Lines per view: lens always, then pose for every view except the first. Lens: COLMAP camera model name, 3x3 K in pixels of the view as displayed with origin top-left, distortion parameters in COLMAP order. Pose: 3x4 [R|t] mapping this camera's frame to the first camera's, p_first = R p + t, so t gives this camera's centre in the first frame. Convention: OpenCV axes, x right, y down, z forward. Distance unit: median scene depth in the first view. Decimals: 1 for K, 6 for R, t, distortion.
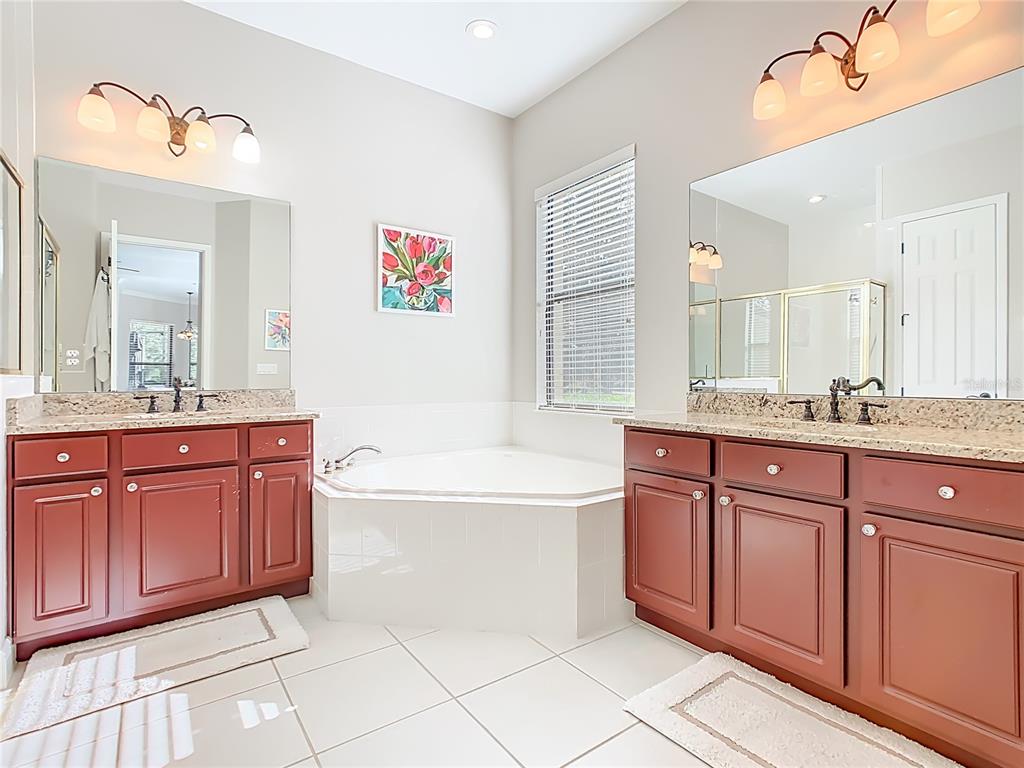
lens RADIAL K [[522.2, 0, 522.3], [0, 522.2, 379.6], [0, 0, 1]] dist [-0.021515, 0.008692]
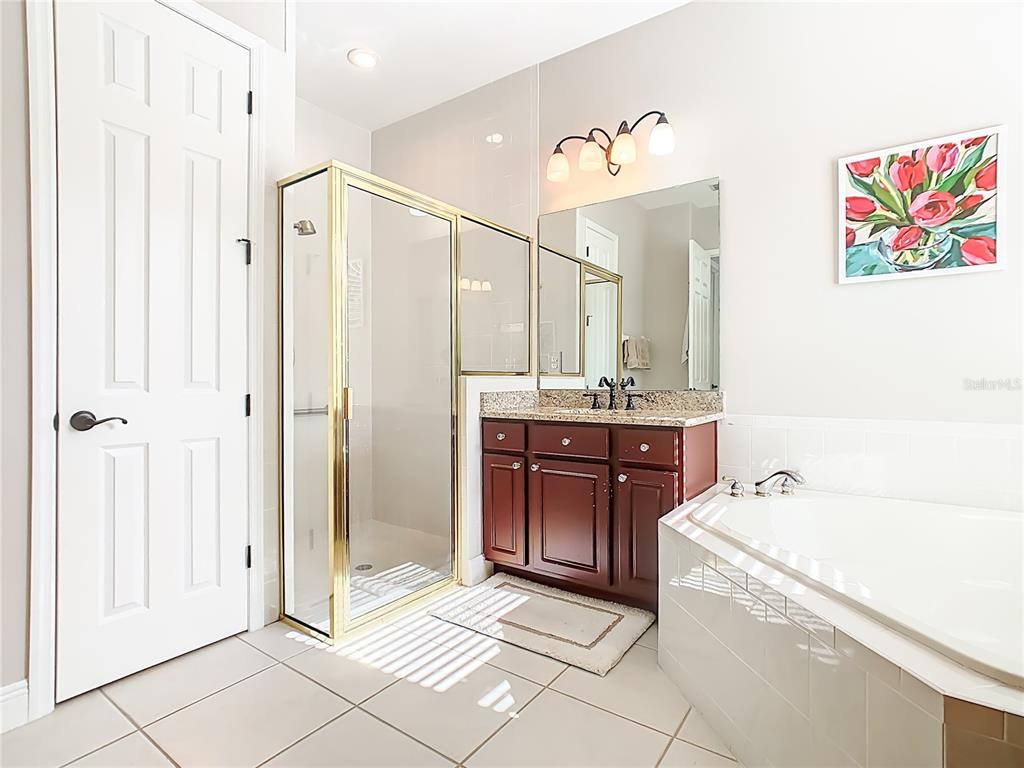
lens RADIAL K [[522.2, 0, 522.3], [0, 522.2, 379.6], [0, 0, 1]] dist [-0.021515, 0.008692]
pose [[0.301324, 0.004511, -0.953511, 0.260833], [-0.004141, 0.999986, 0.003422, -0.002644], [0.953513, 0.002918, 0.301338, 0.379976]]
